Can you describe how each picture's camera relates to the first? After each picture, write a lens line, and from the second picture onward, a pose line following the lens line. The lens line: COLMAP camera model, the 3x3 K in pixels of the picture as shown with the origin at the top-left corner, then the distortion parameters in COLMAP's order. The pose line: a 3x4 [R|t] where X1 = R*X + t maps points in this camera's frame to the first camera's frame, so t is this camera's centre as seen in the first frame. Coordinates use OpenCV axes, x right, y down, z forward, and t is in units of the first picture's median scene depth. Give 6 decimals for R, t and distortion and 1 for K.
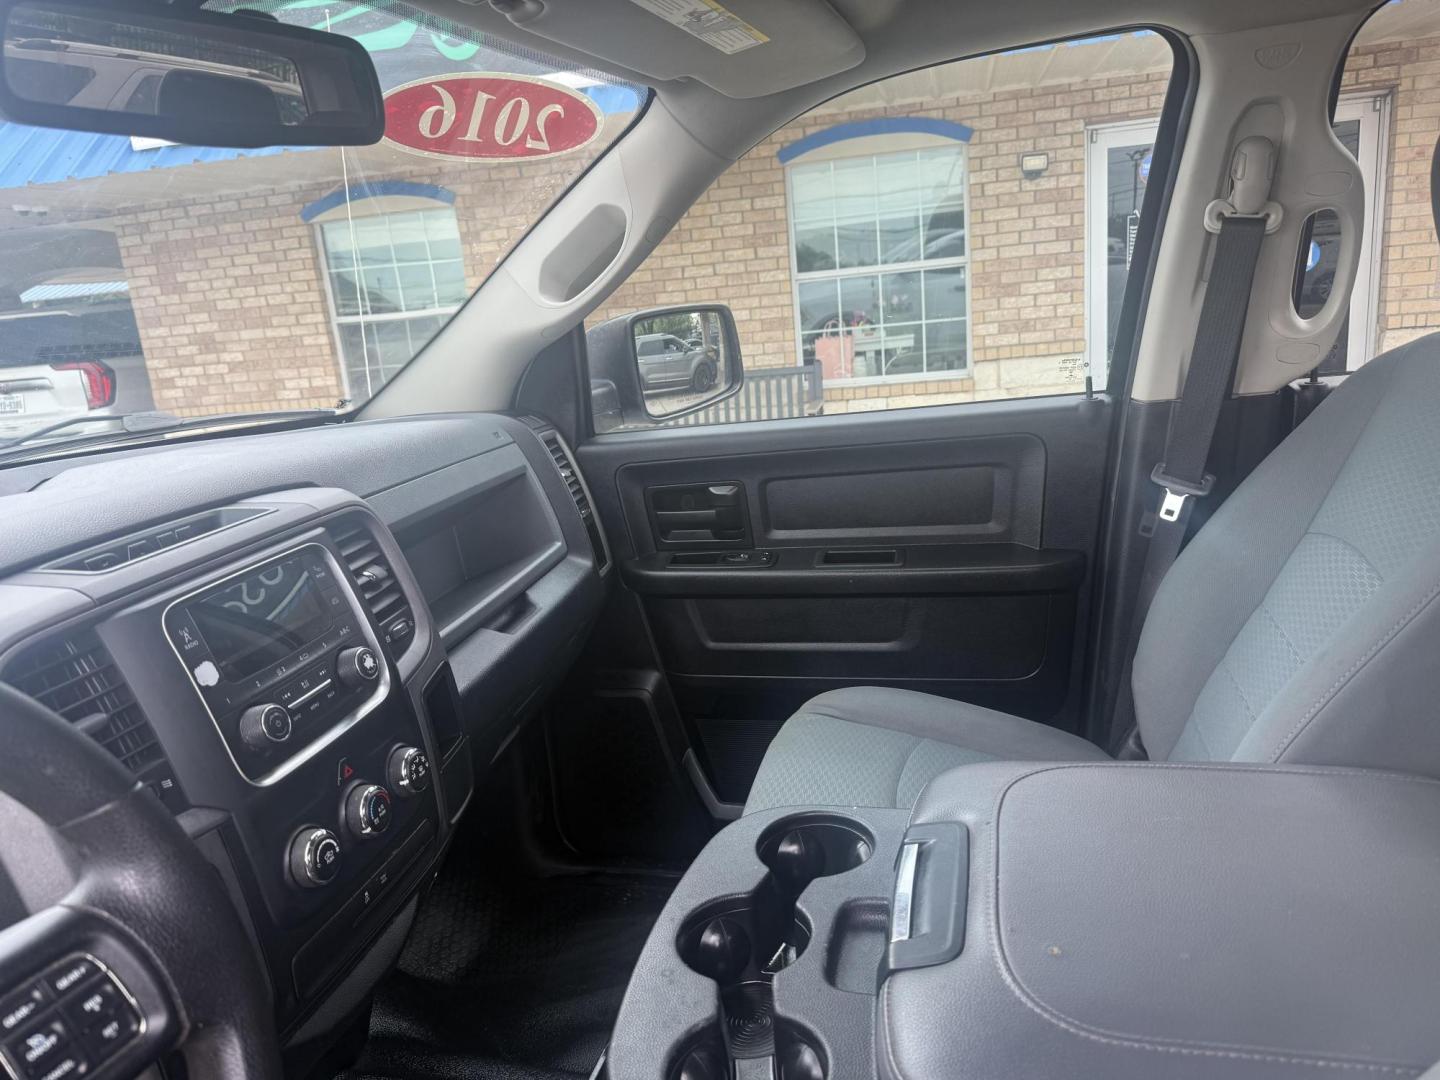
lens RADIAL K [[1074.7, 0, 705.4], [0, 1074.7, 542.7], [0, 0, 1]] dist [0.094053, -0.149938]
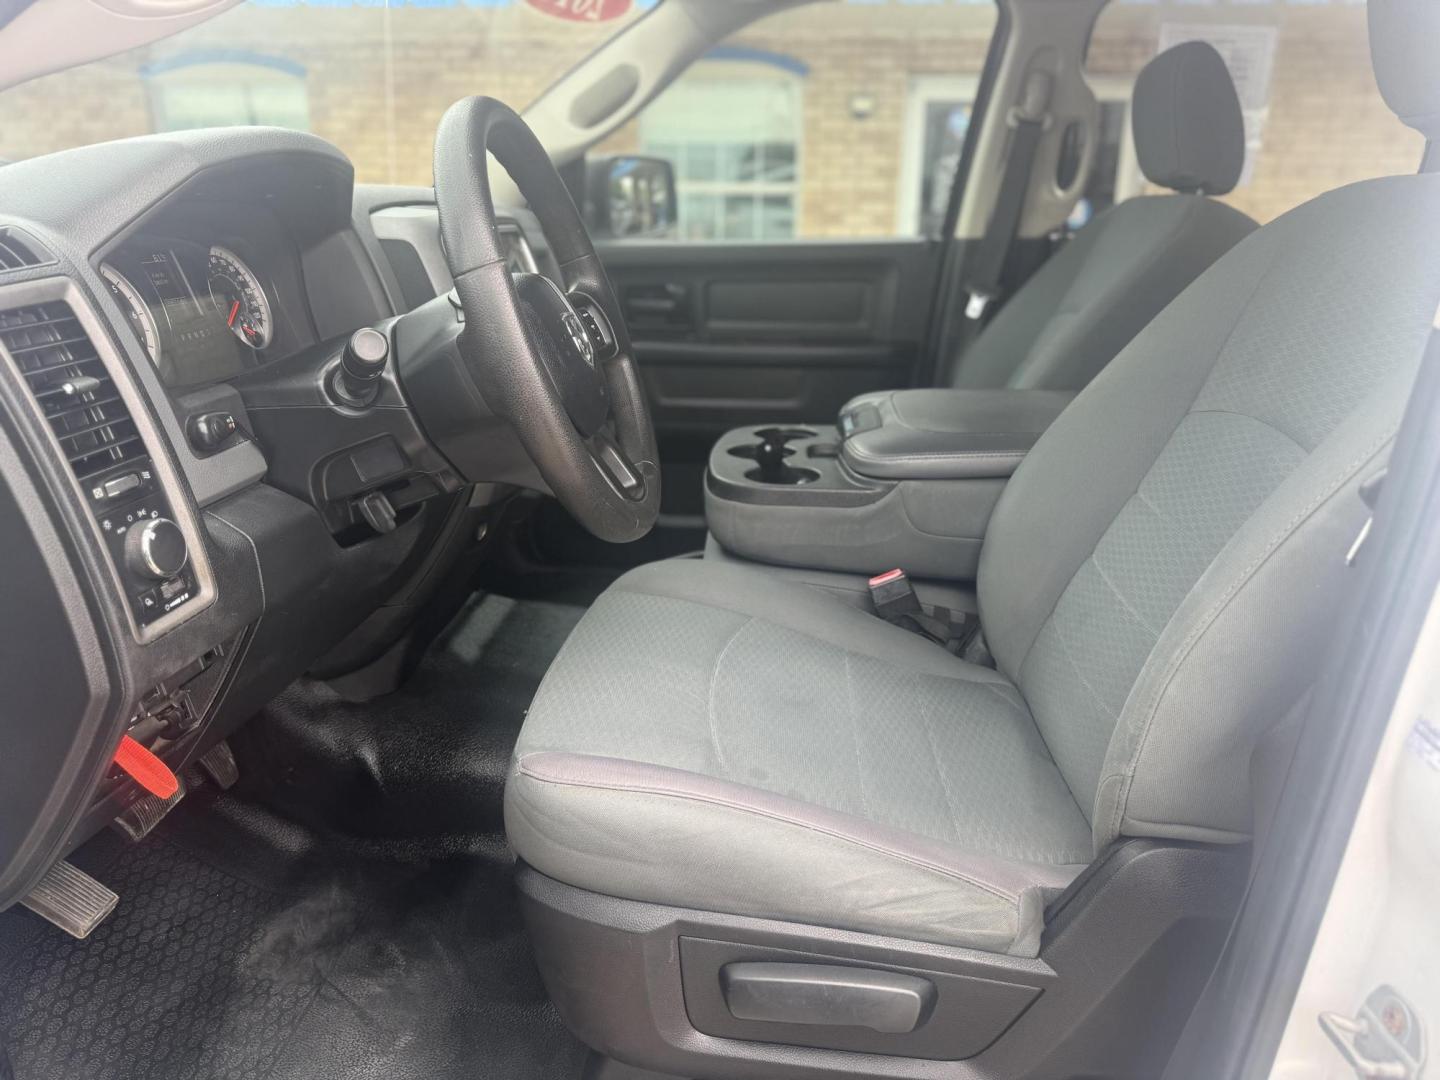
lens RADIAL K [[1035.2, 0, 721.6], [0, 1035.2, 536.8], [0, 0, 1]] dist [0.002122, -0.006560]
pose [[0.981541, 0.036507, 0.187736, -0.170714], [-0.050854, 0.996094, 0.072180, 0.176517], [-0.184368, -0.080395, 0.979564, -0.361479]]
